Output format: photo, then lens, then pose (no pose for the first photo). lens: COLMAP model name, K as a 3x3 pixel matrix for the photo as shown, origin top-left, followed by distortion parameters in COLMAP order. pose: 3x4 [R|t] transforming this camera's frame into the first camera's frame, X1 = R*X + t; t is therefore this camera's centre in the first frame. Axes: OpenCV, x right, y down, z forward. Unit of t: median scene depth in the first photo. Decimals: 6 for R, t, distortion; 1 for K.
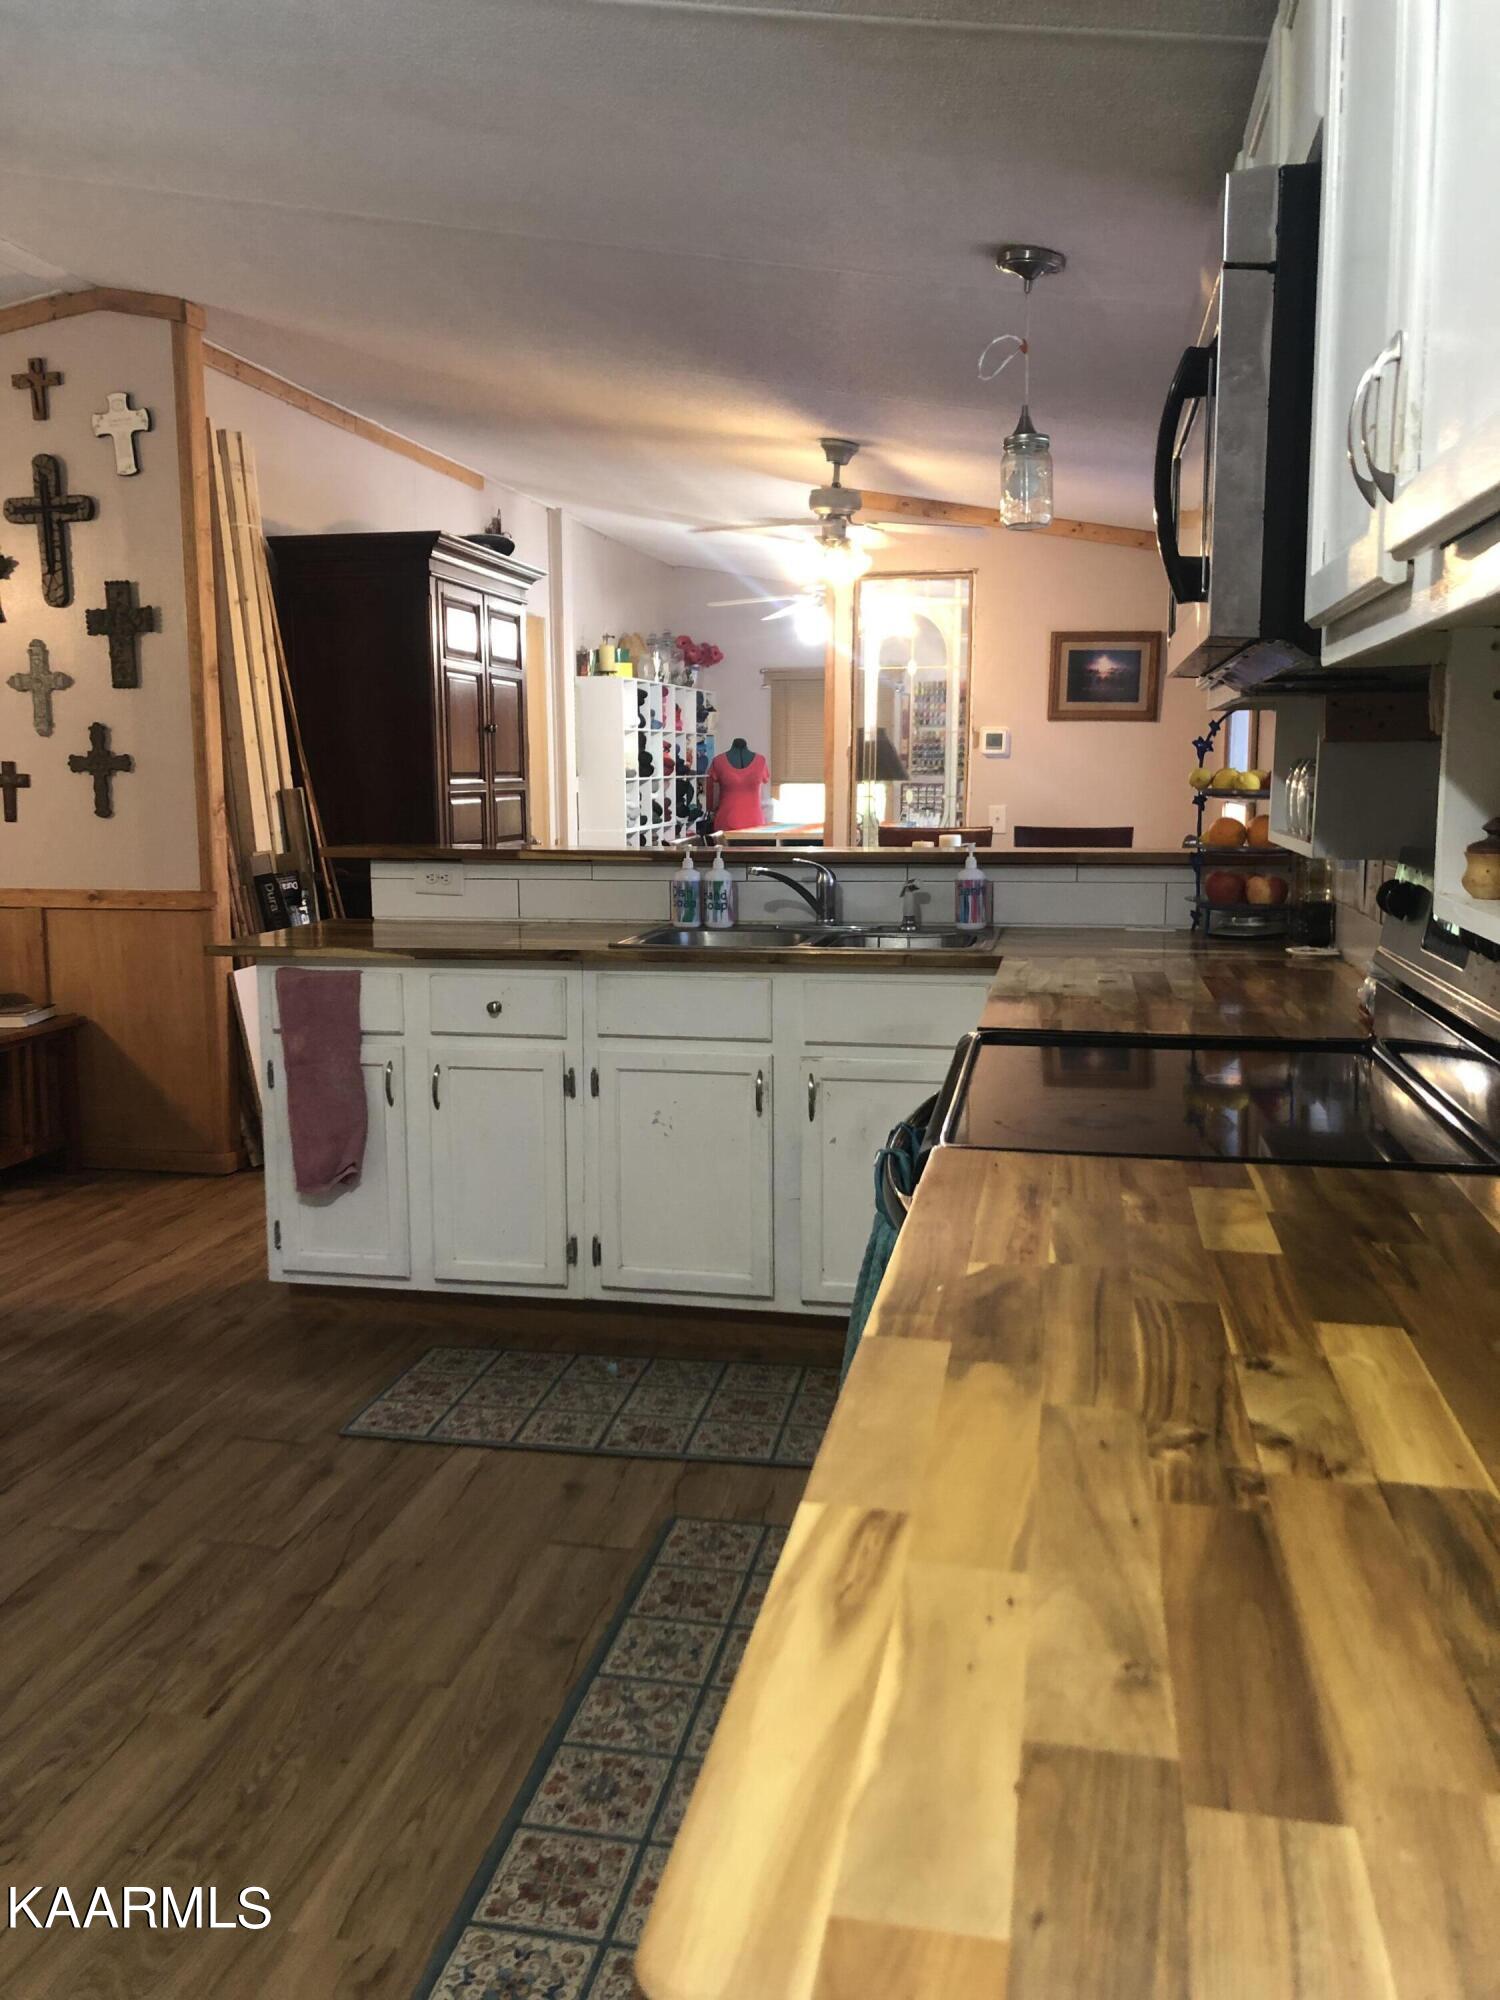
lens RADIAL K [[1612.2, 0, 740.2], [0, 1612.2, 990.0], [0, 0, 1]] dist [0.038035, -0.041942]
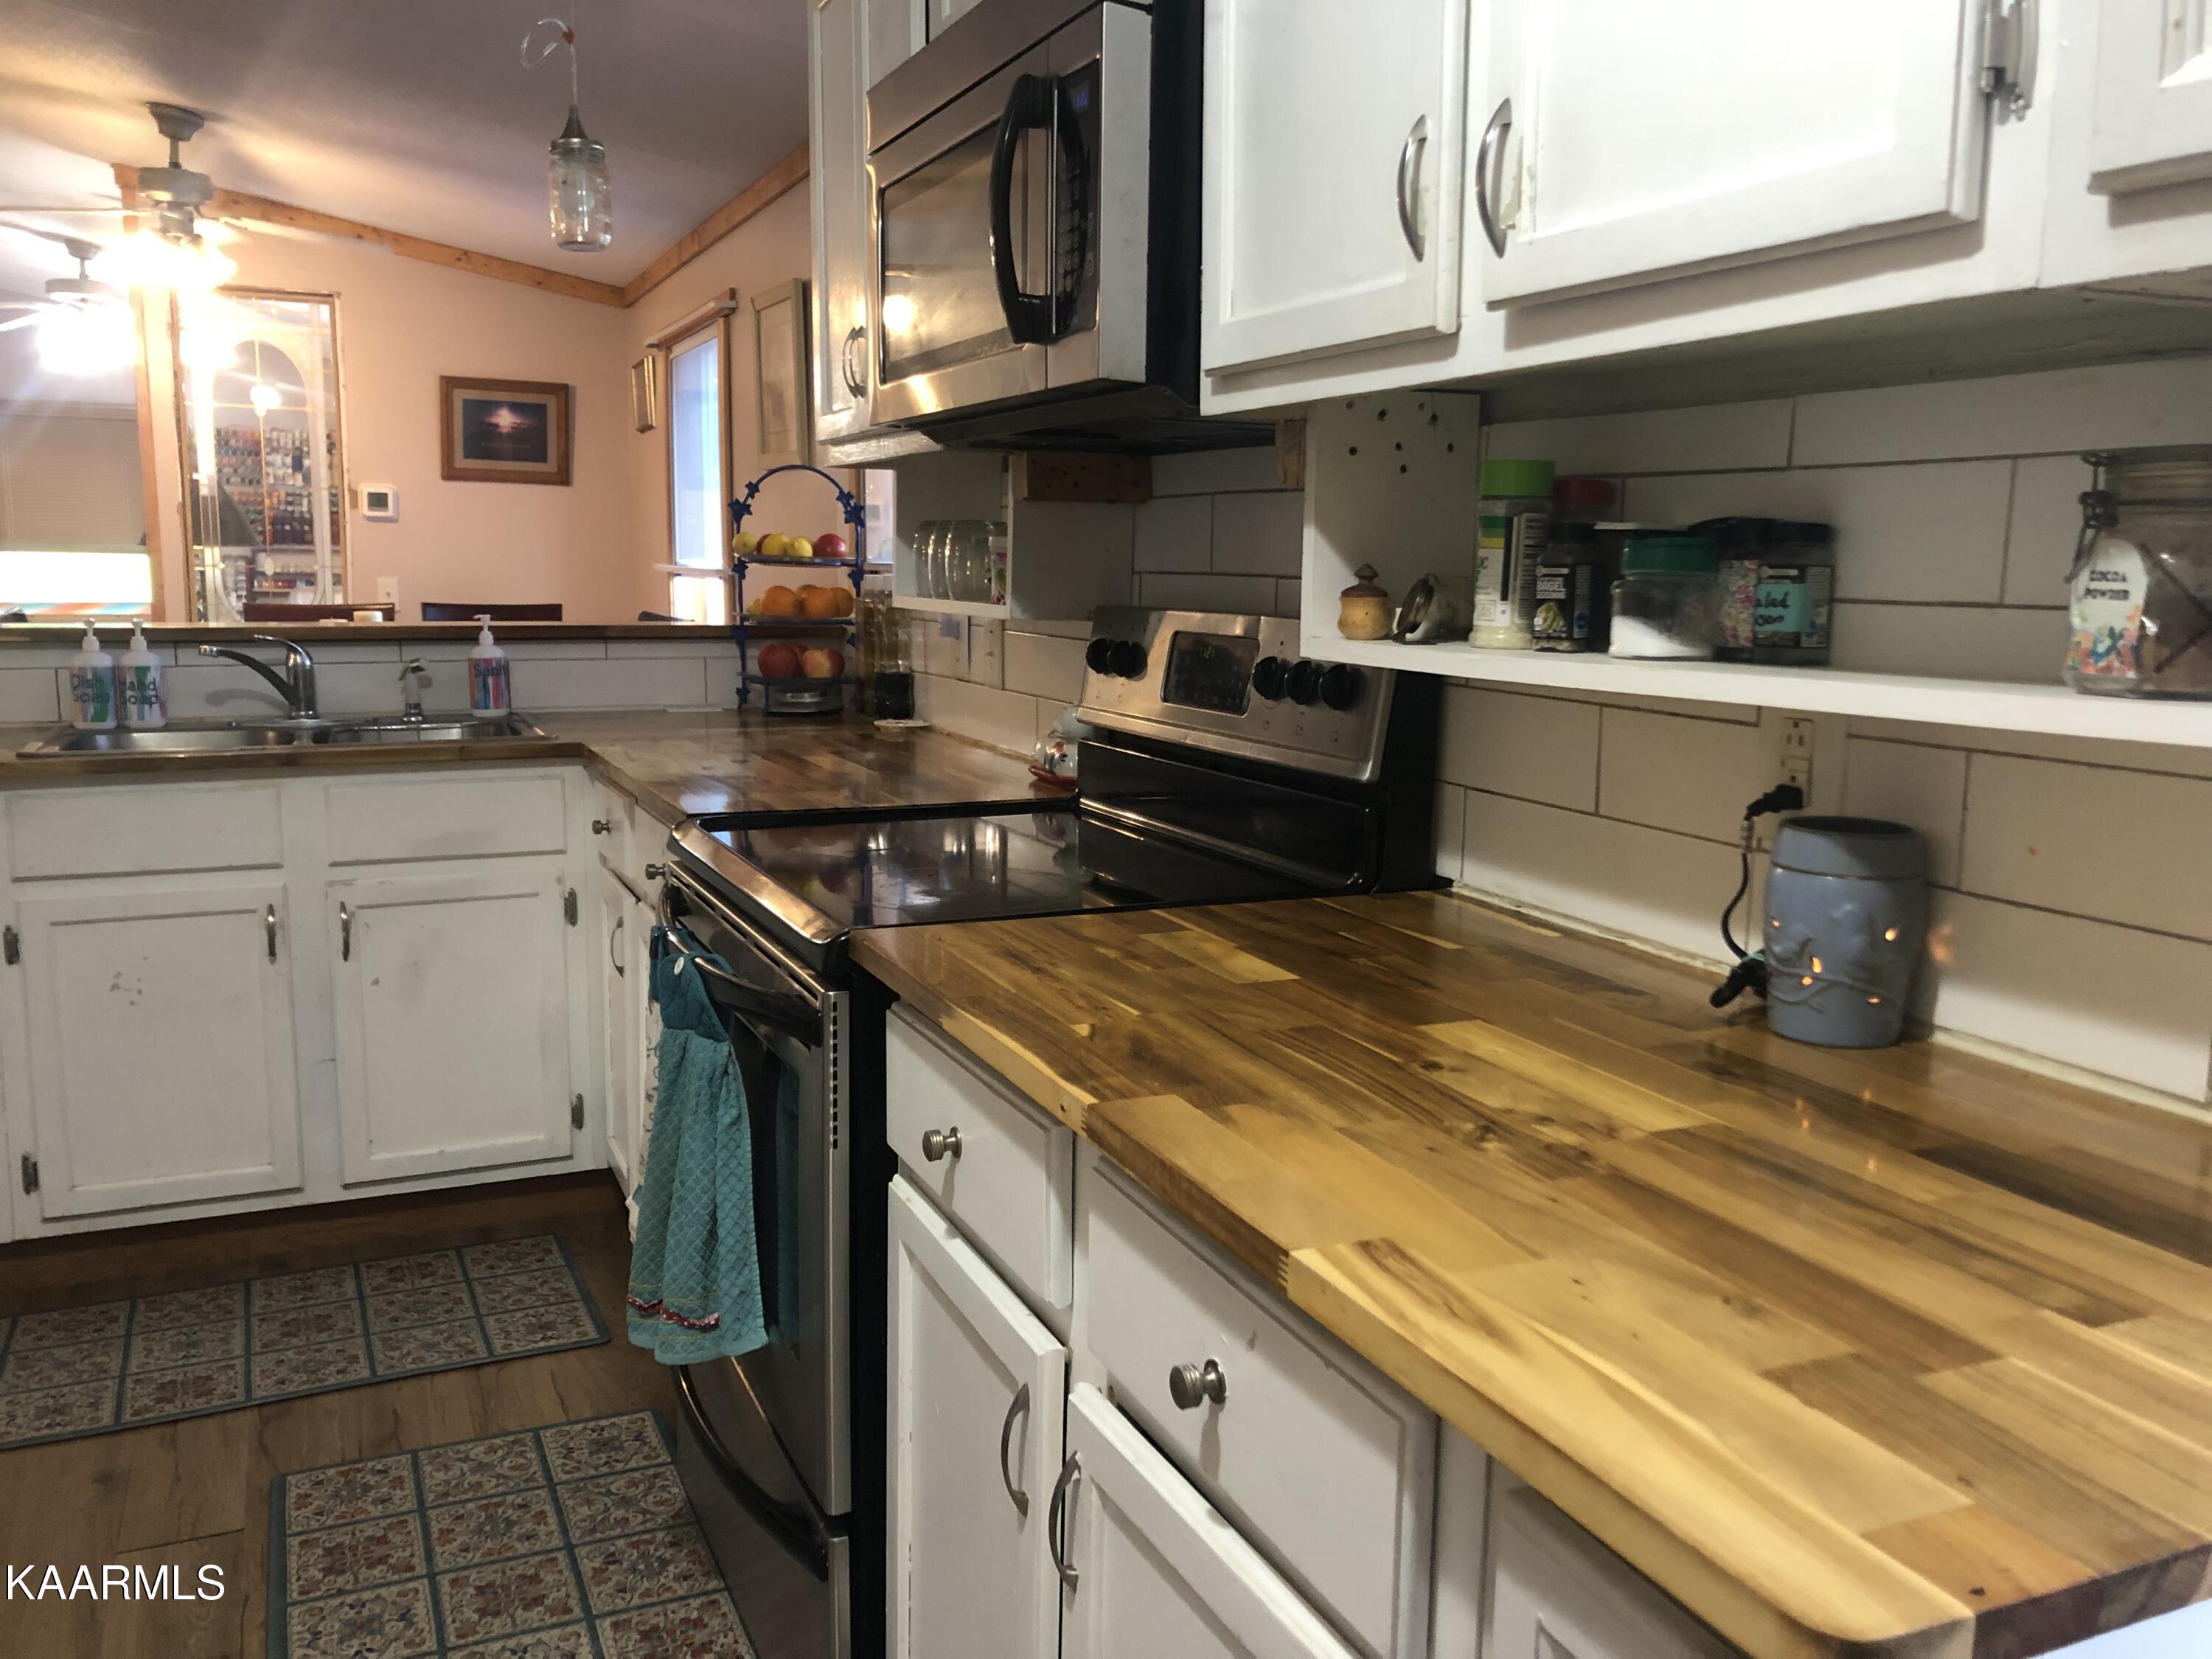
lens RADIAL K [[1783.1, 0, 1098.8], [0, 1783.1, 825.9], [0, 0, 1]] dist [0.038035, -0.041942]
pose [[0.816188, -0.072608, 0.573206, -0.167469], [0.063047, 0.997341, 0.036562, 0.006045], [-0.574336, 0.006297, 0.818595, 0.054944]]
